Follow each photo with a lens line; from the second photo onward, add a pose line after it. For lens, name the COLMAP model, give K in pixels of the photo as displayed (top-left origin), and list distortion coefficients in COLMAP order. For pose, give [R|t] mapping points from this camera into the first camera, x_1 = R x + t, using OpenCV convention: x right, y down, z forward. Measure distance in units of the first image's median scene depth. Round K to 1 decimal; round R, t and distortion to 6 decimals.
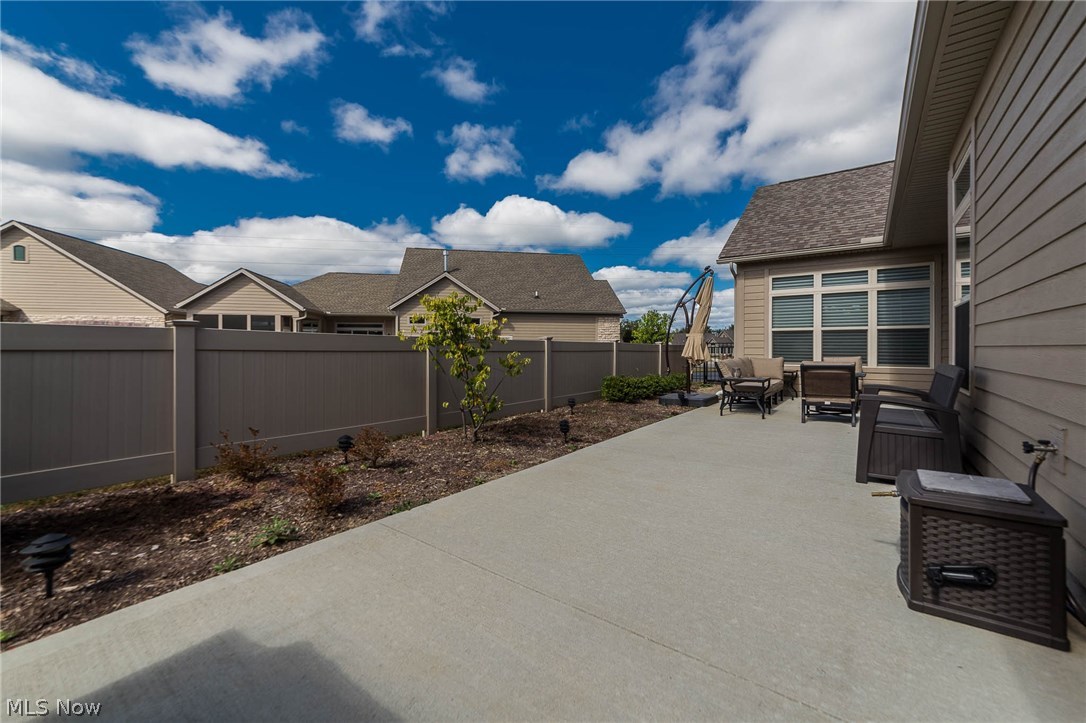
lens RADIAL K [[435.2, 0, 544.4], [0, 435.2, 339.1], [0, 0, 1]] dist [0.000001, 0.000014]
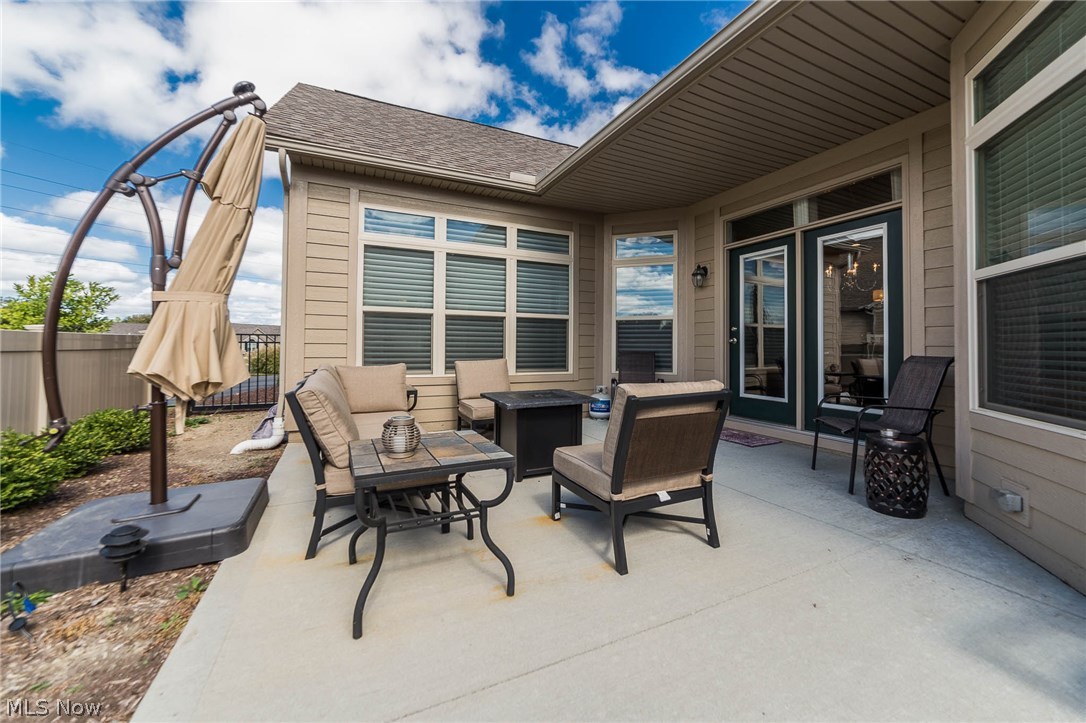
lens RADIAL K [[435.2, 0, 544.4], [0, 435.2, 339.1], [0, 0, 1]] dist [0.000001, 0.000014]
pose [[0.468841, 0.005559, 0.883265, 0.179030], [-0.034371, 0.999338, 0.011955, 0.001152], [-0.882614, -0.035964, 0.468721, 0.599132]]
